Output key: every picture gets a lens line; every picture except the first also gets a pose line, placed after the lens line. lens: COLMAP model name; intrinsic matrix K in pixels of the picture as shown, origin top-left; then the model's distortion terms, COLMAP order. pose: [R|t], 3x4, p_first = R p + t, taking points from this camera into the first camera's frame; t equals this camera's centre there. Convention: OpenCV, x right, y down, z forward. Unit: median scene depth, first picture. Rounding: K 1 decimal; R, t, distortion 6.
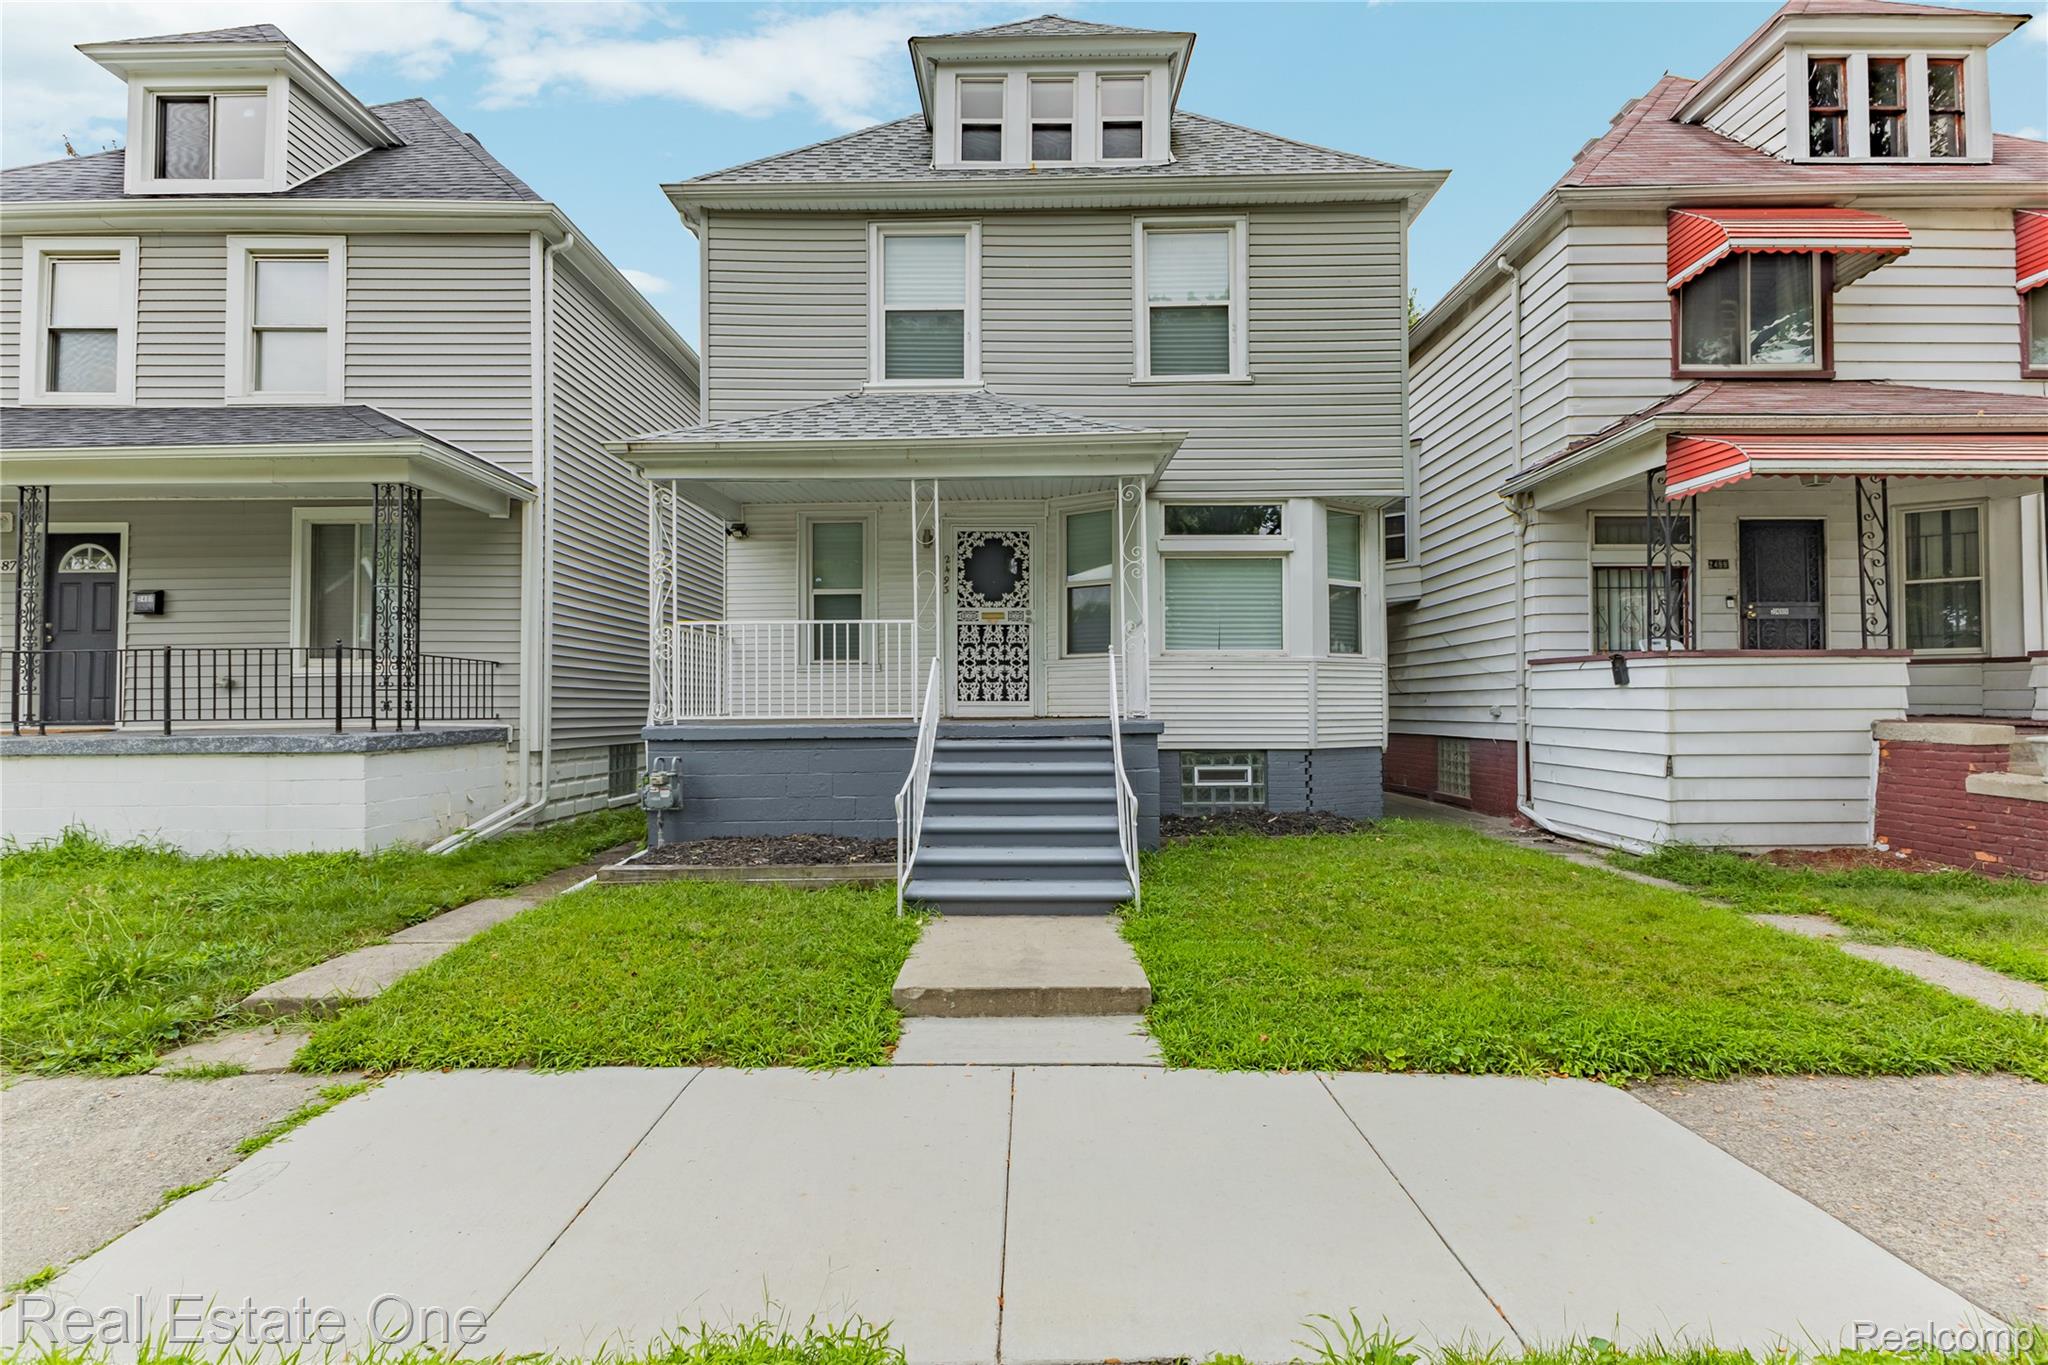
lens RADIAL K [[902.9, 0, 1024.0], [0, 902.9, 682.5], [0, 0, 1]] dist [-0.001742, -0.001067]
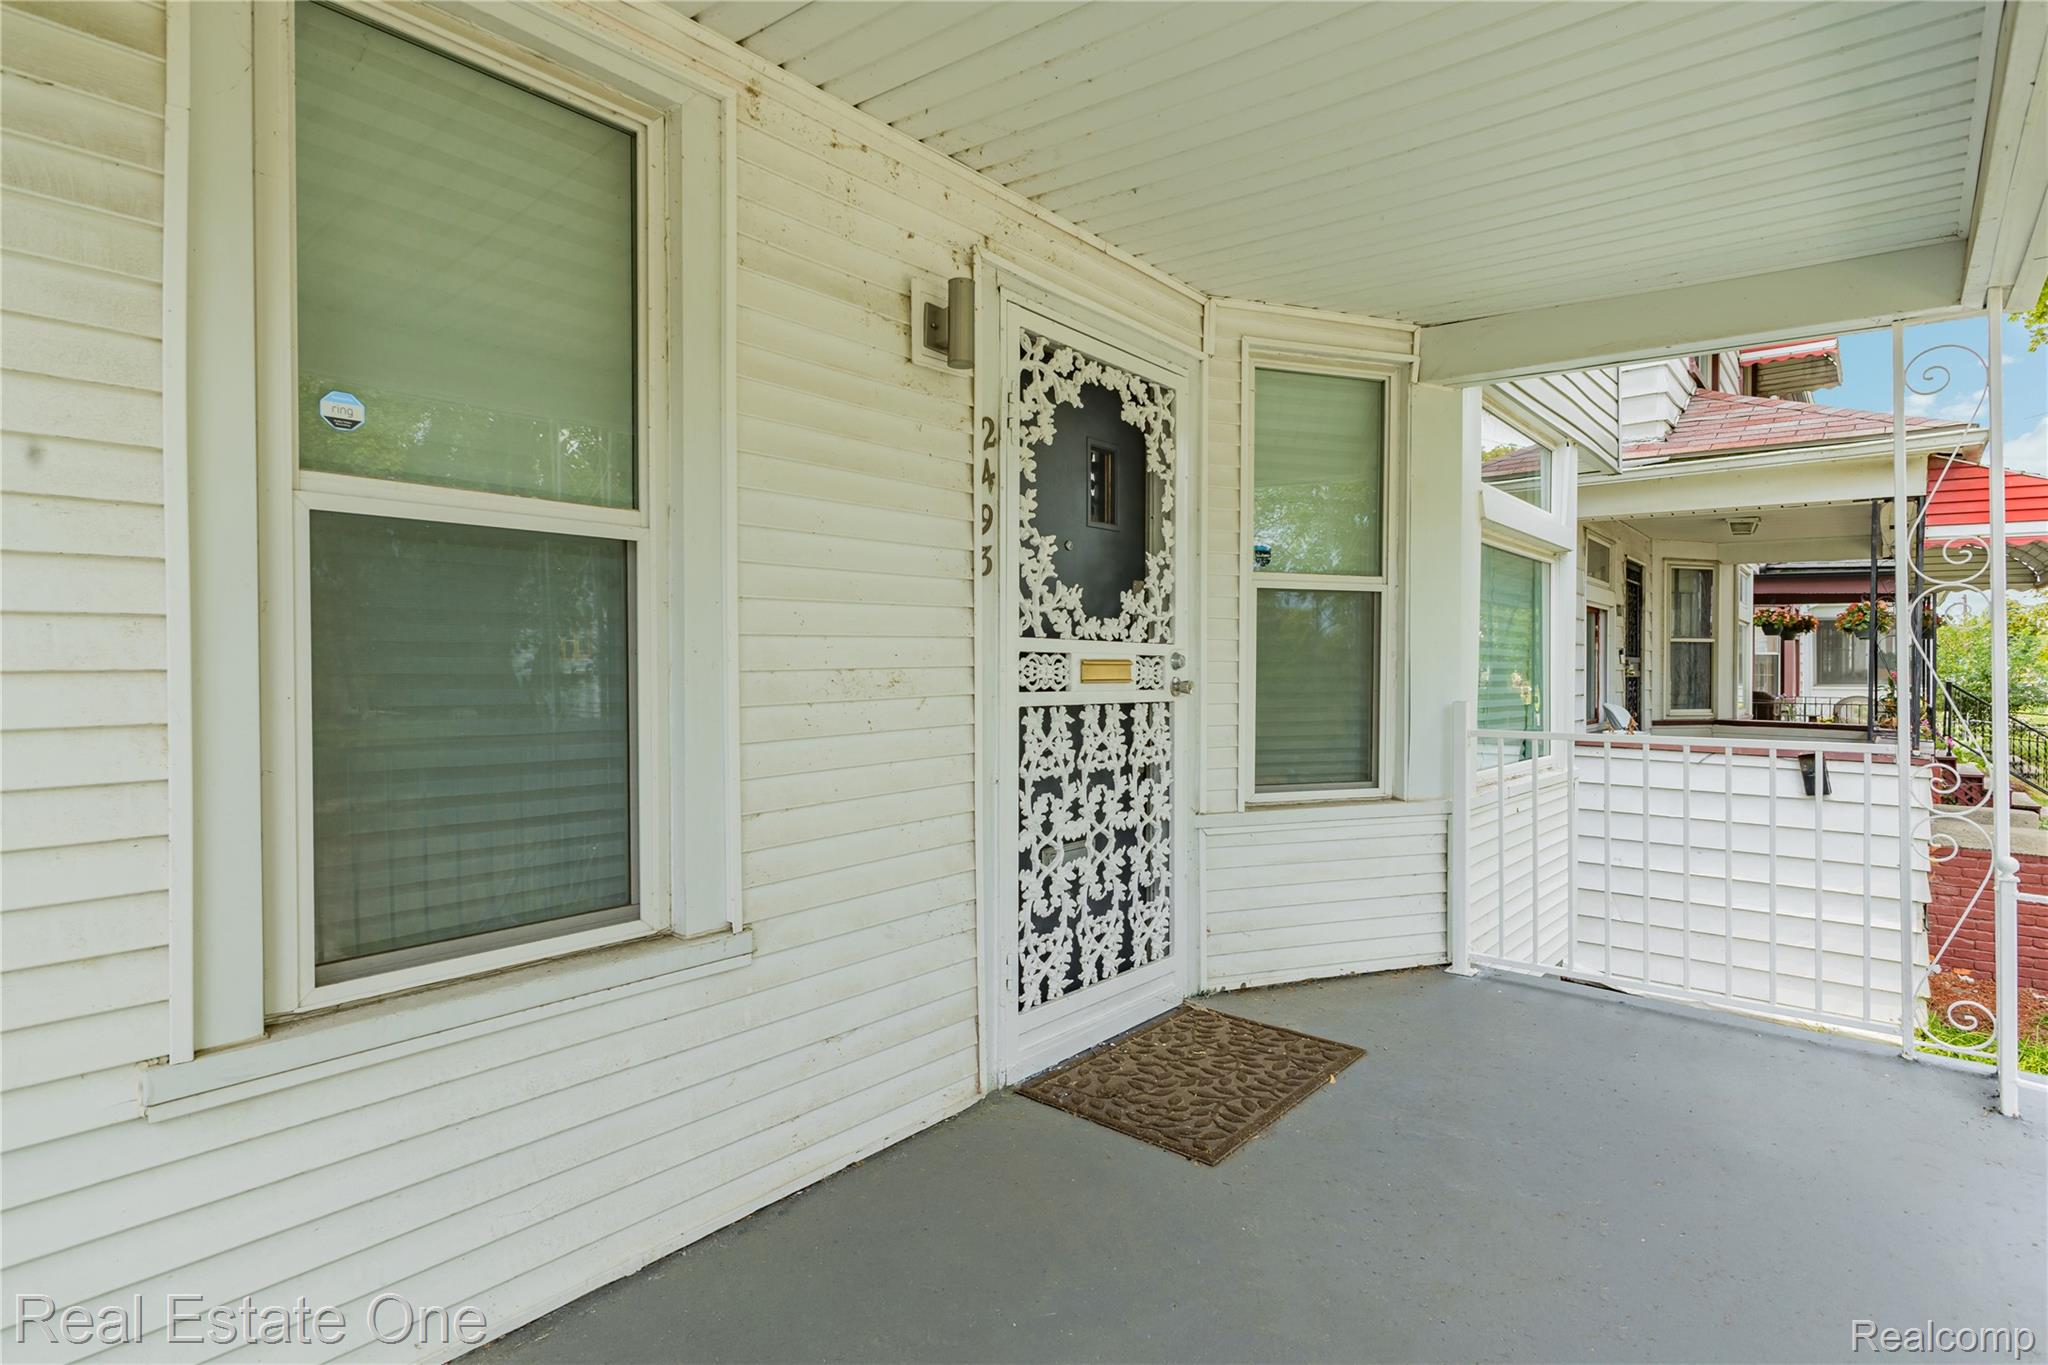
lens RADIAL K [[1022.6, 0, 1024.0], [0, 1022.6, 682.5], [0, 0, 1]] dist [-0.004827, -0.000571]
pose [[0.624985, -0.008574, 0.780590, -0.290977], [-0.023901, 0.999261, 0.030112, -0.079261], [-0.780271, -0.037476, 0.624318, 0.825095]]
